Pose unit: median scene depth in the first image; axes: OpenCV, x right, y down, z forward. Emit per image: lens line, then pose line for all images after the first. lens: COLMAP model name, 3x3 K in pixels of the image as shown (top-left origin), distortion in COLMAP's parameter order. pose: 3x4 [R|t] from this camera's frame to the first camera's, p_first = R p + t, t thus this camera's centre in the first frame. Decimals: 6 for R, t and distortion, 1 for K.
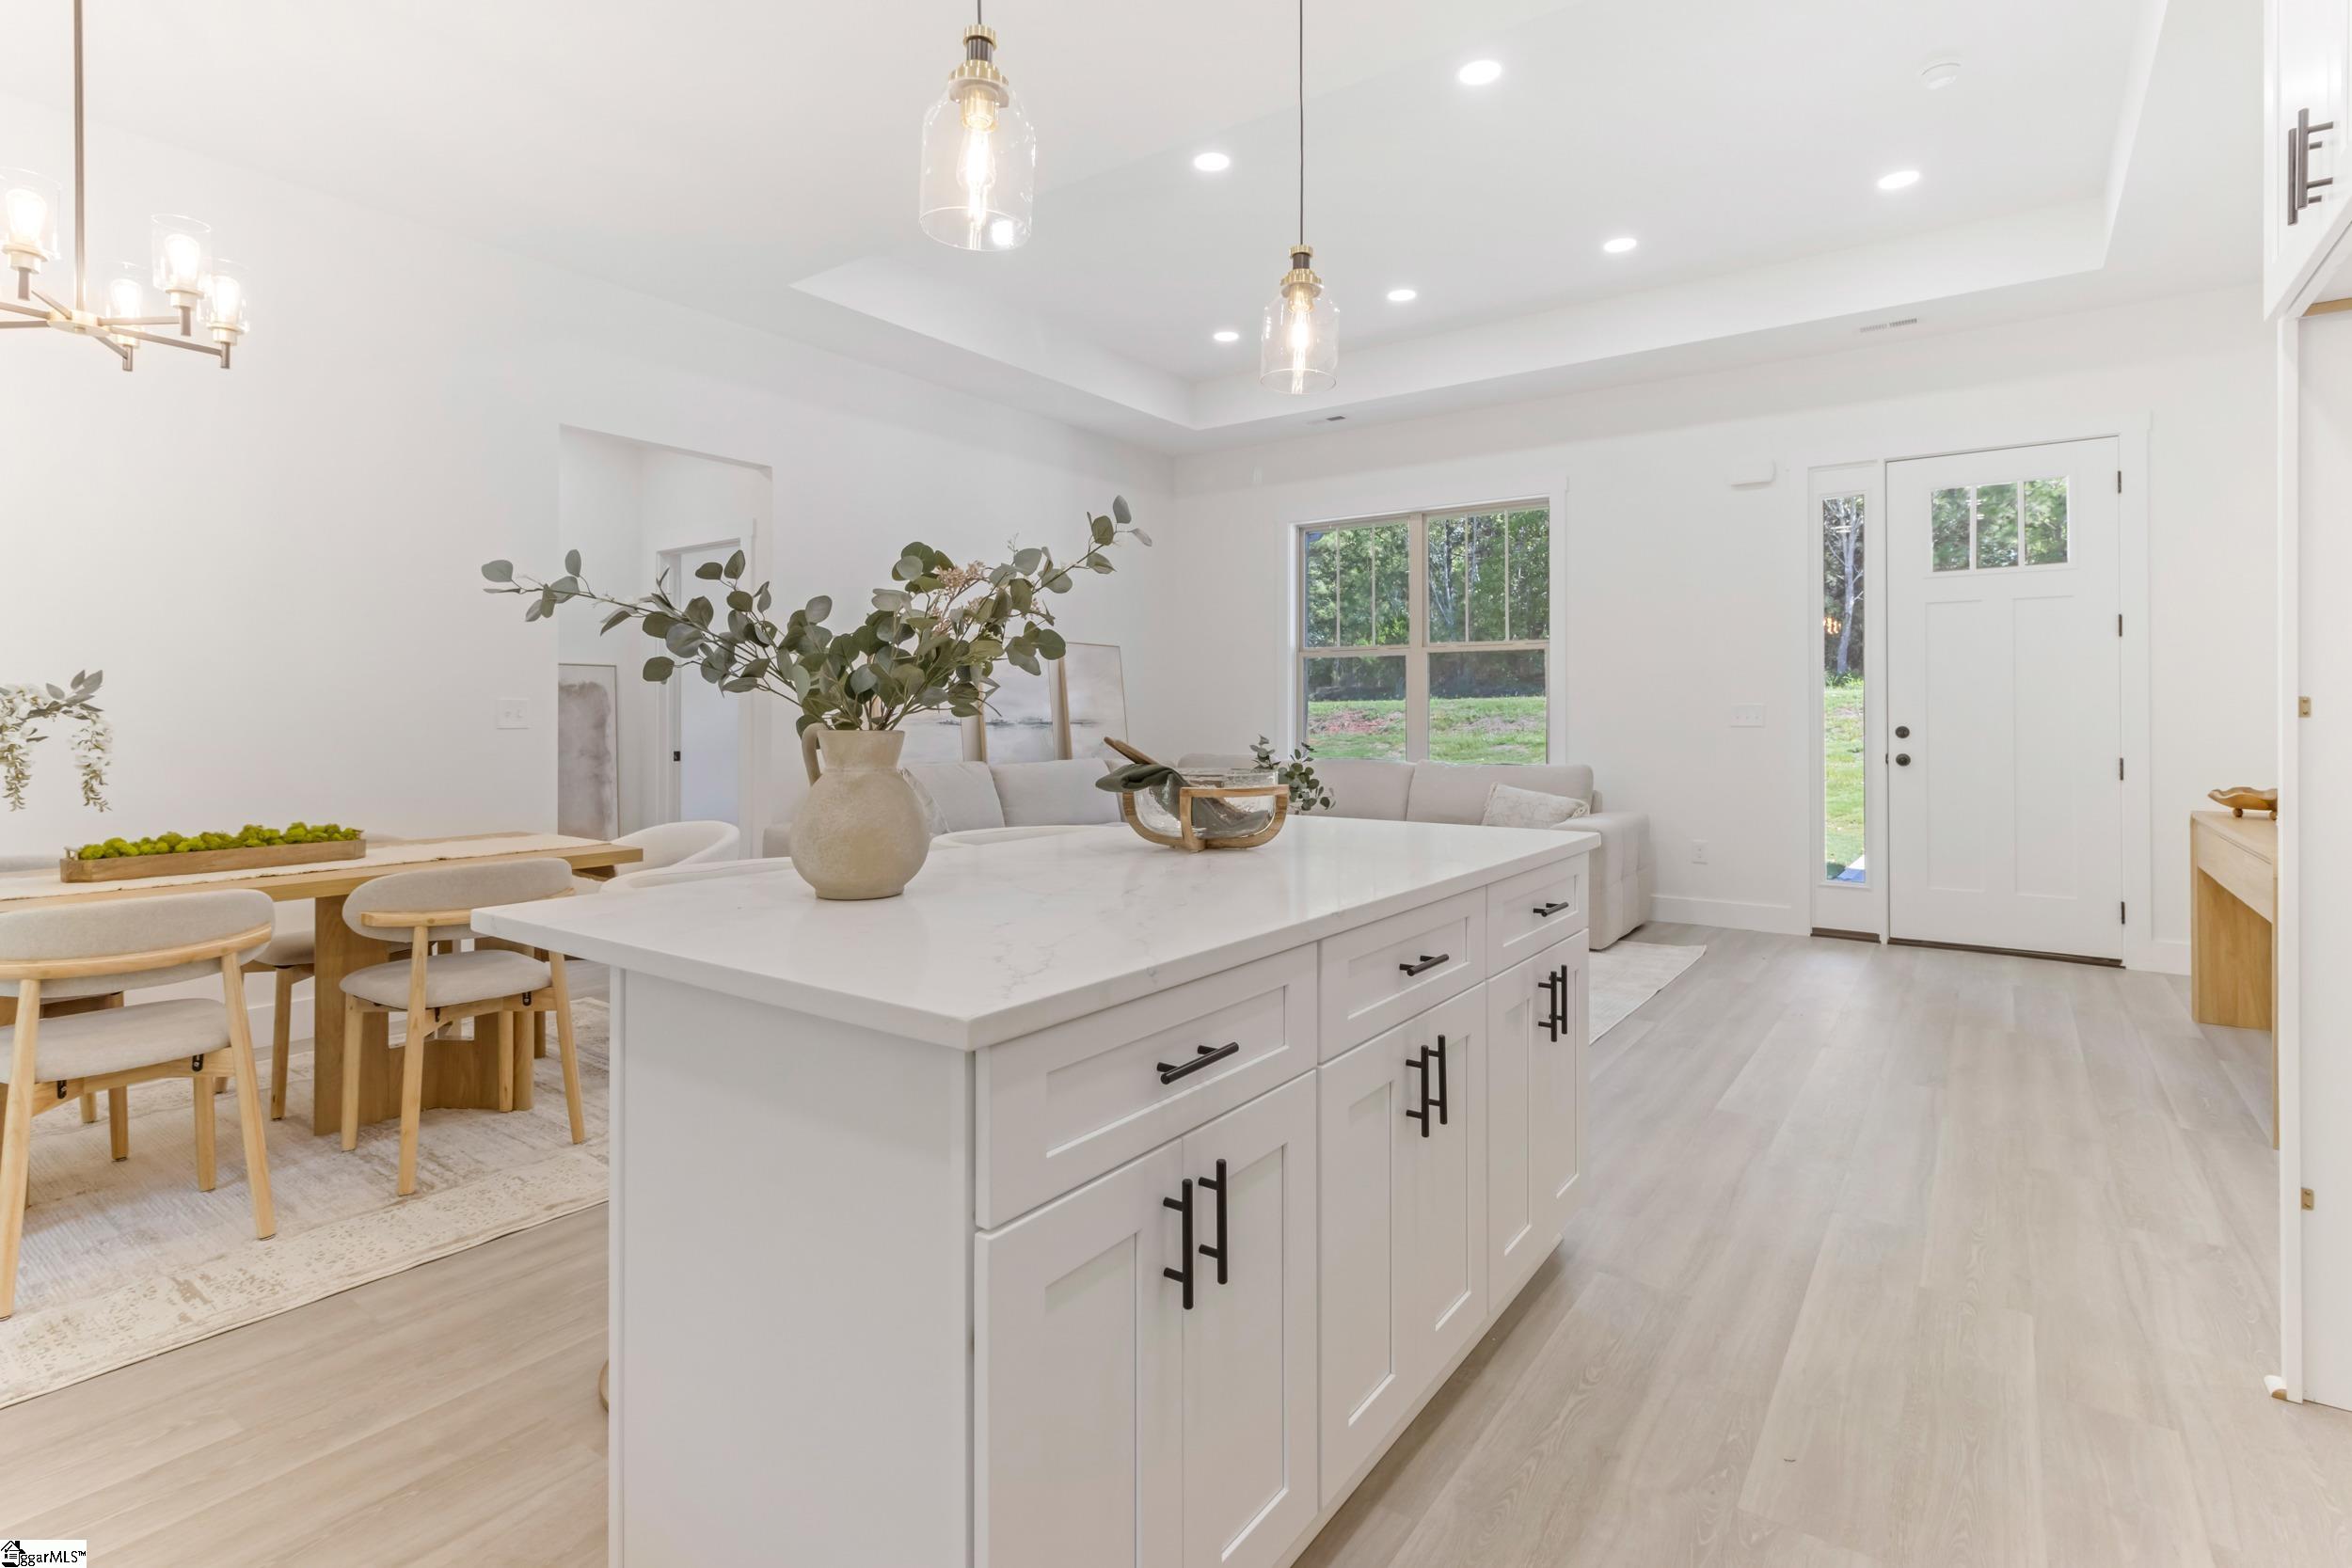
lens RADIAL K [[1135.0, 0, 1196.5], [0, 1135.0, 715.1], [0, 0, 1]] dist [0.000287, 0.001555]
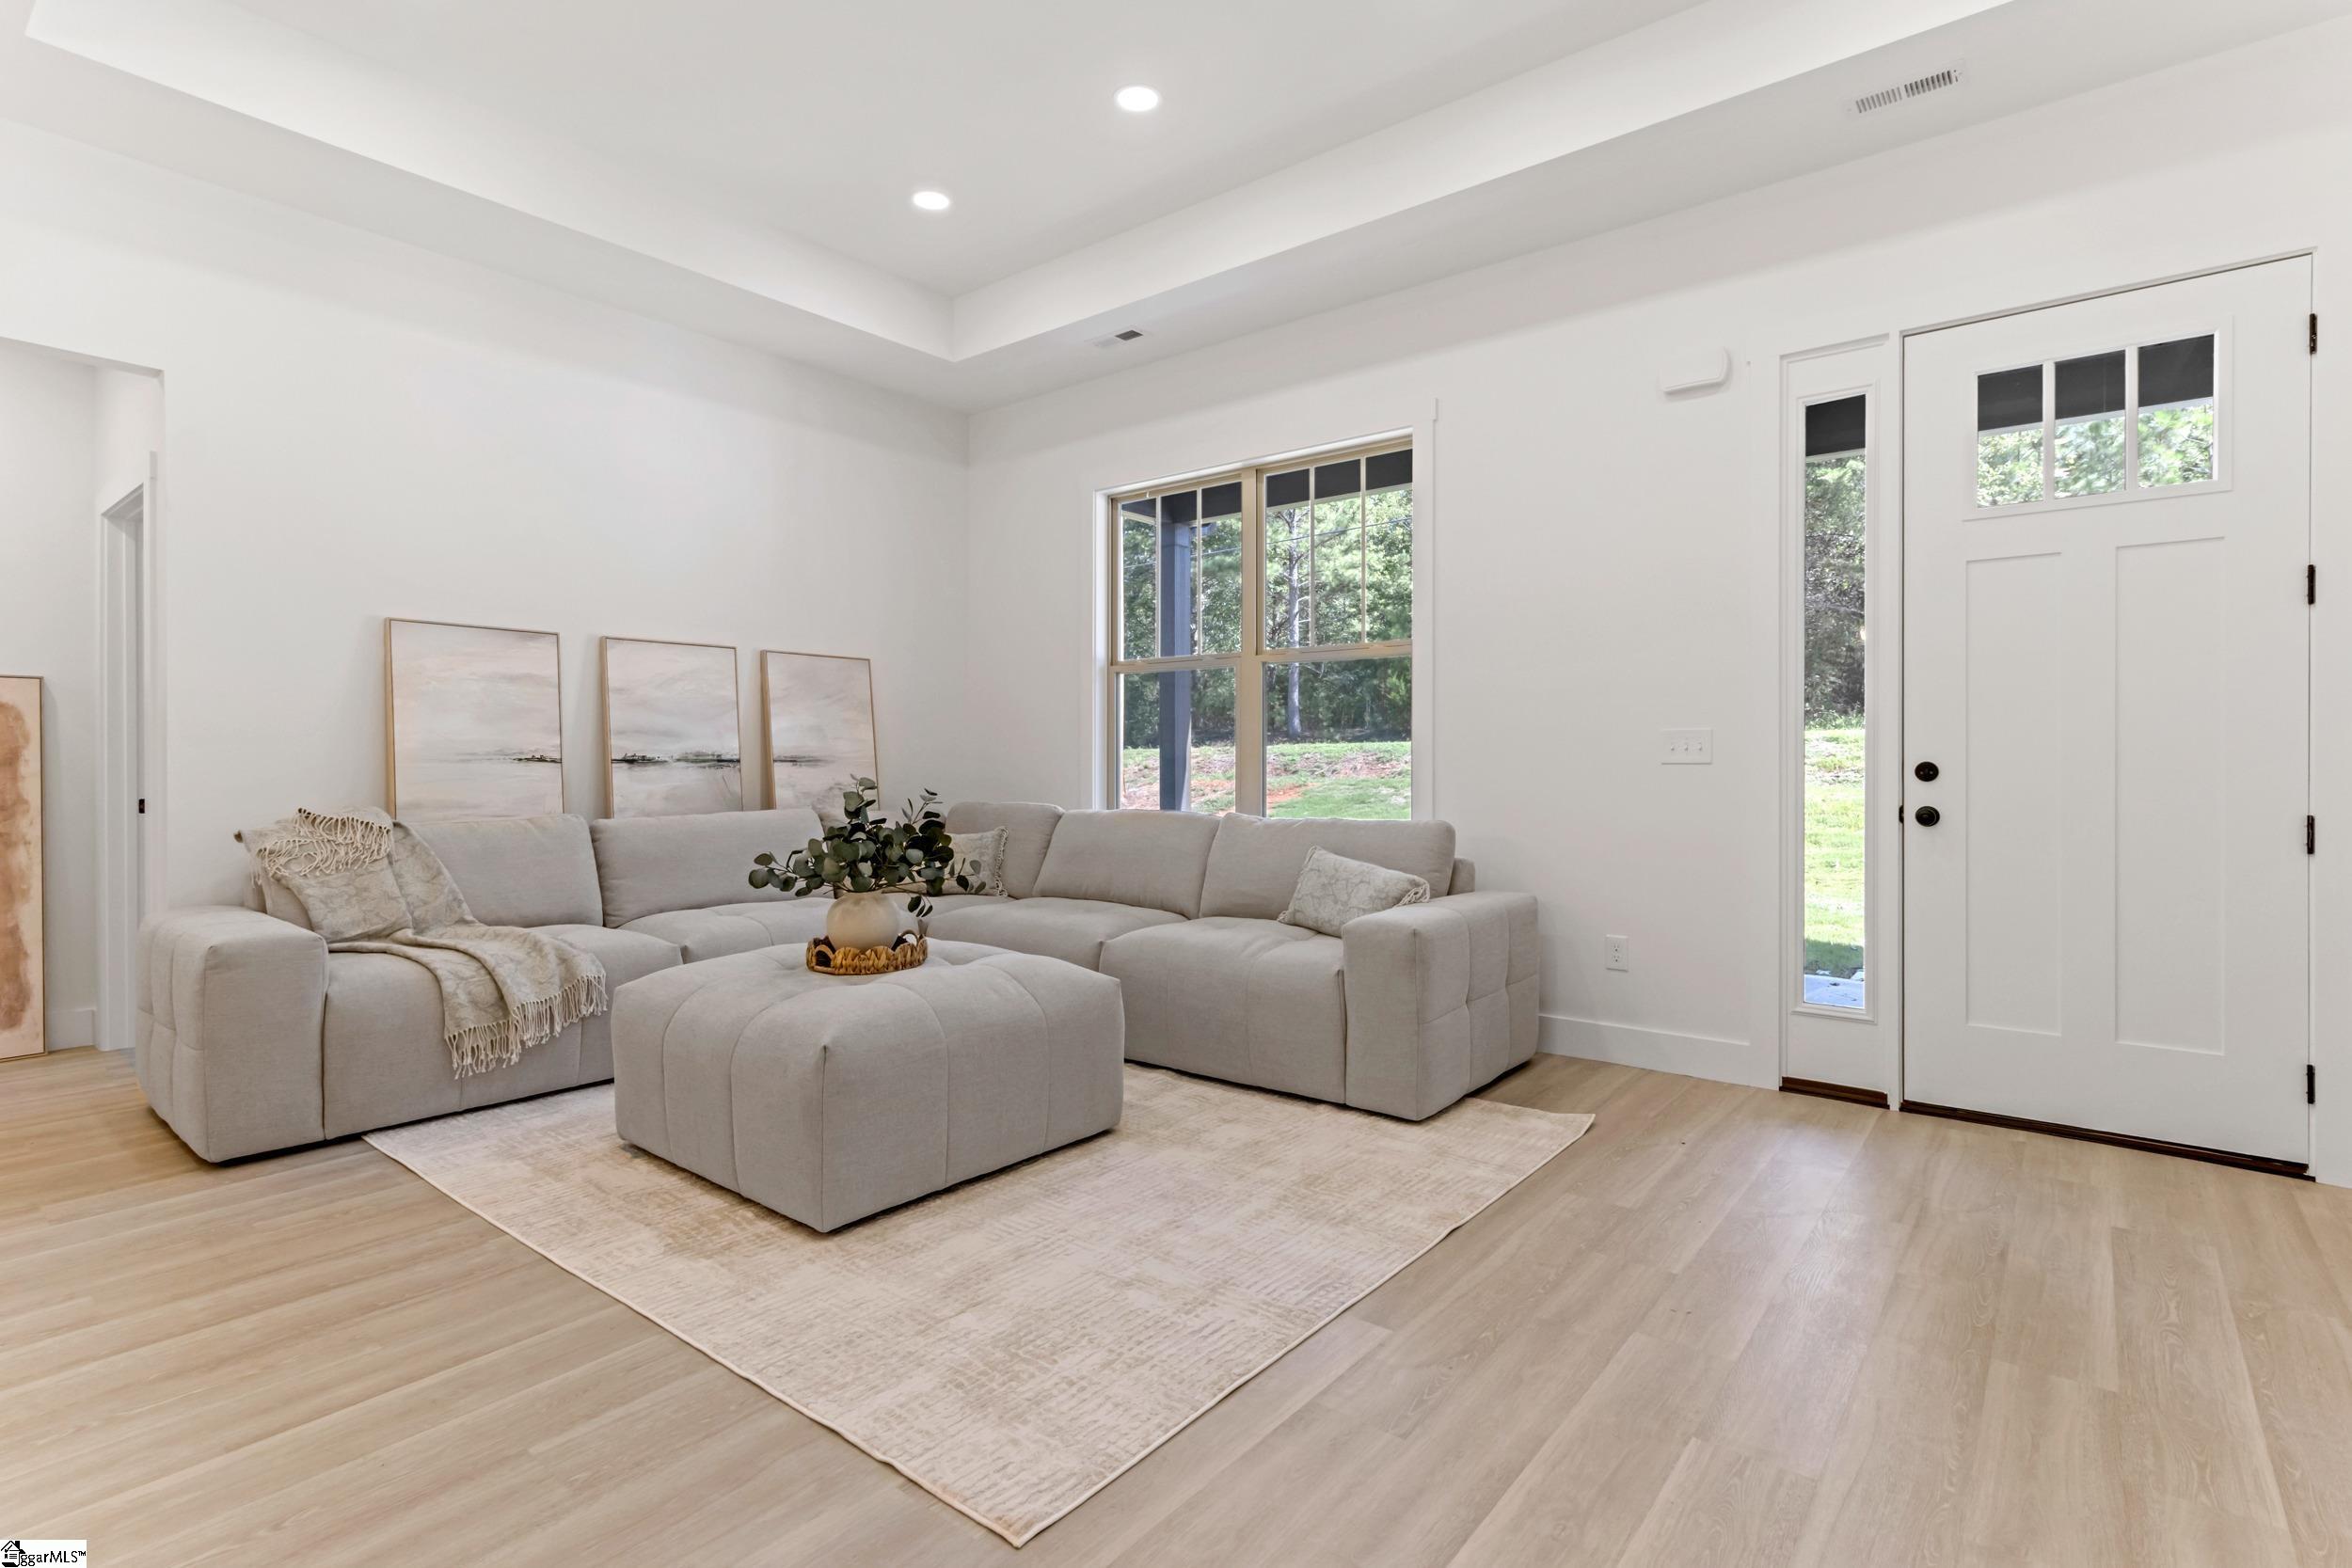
lens RADIAL K [[1135.0, 0, 1187.6], [0, 1135.0, 773.5], [0, 0, 1]] dist [0.000287, 0.001555]
pose [[0.998401, 0.000025, -0.056526, 0.246802], [0.000694, 0.999919, 0.012704, 0.007657], [0.056522, -0.012722, 0.998320, 0.348269]]
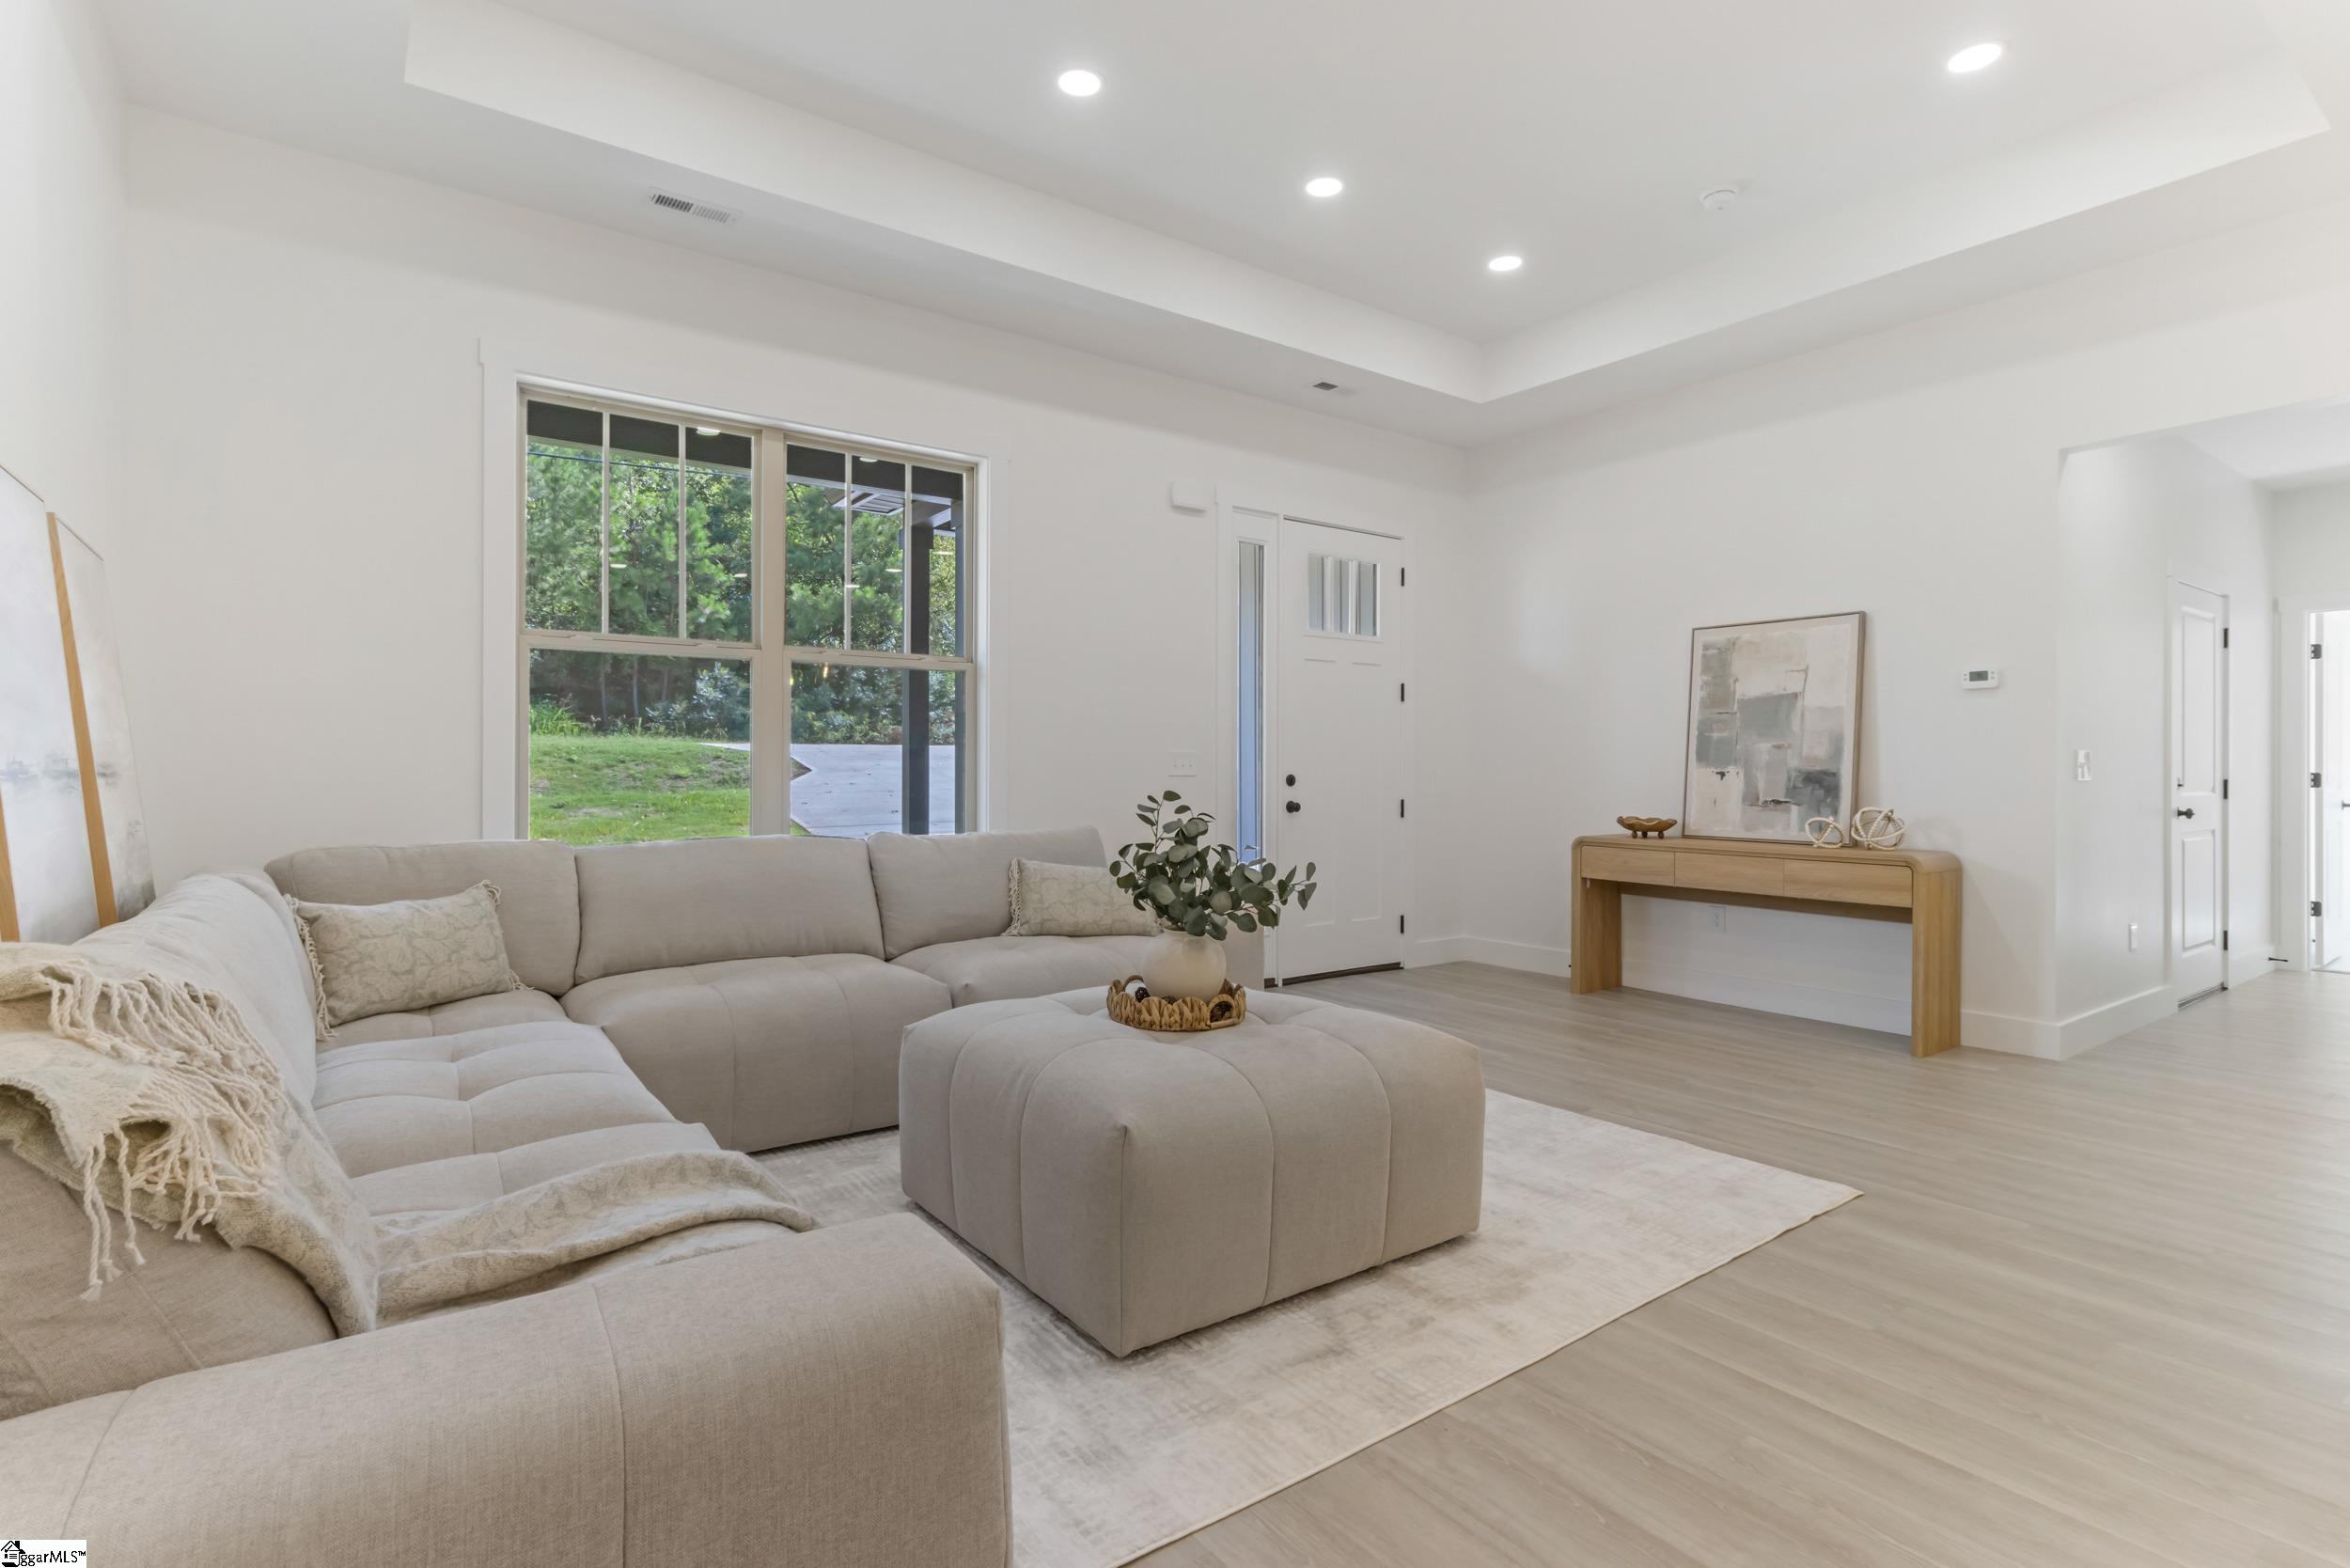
lens RADIAL K [[1134.2, 0, 1184.6], [0, 1134.2, 771.5], [0, 0, 1]] dist [0.000287, 0.001555]
pose [[0.308222, 0.001651, 0.951313, -0.390763], [-0.001783, 0.999998, -0.001158, 0.008123], [-0.951313, -0.001339, 0.308224, 0.750196]]
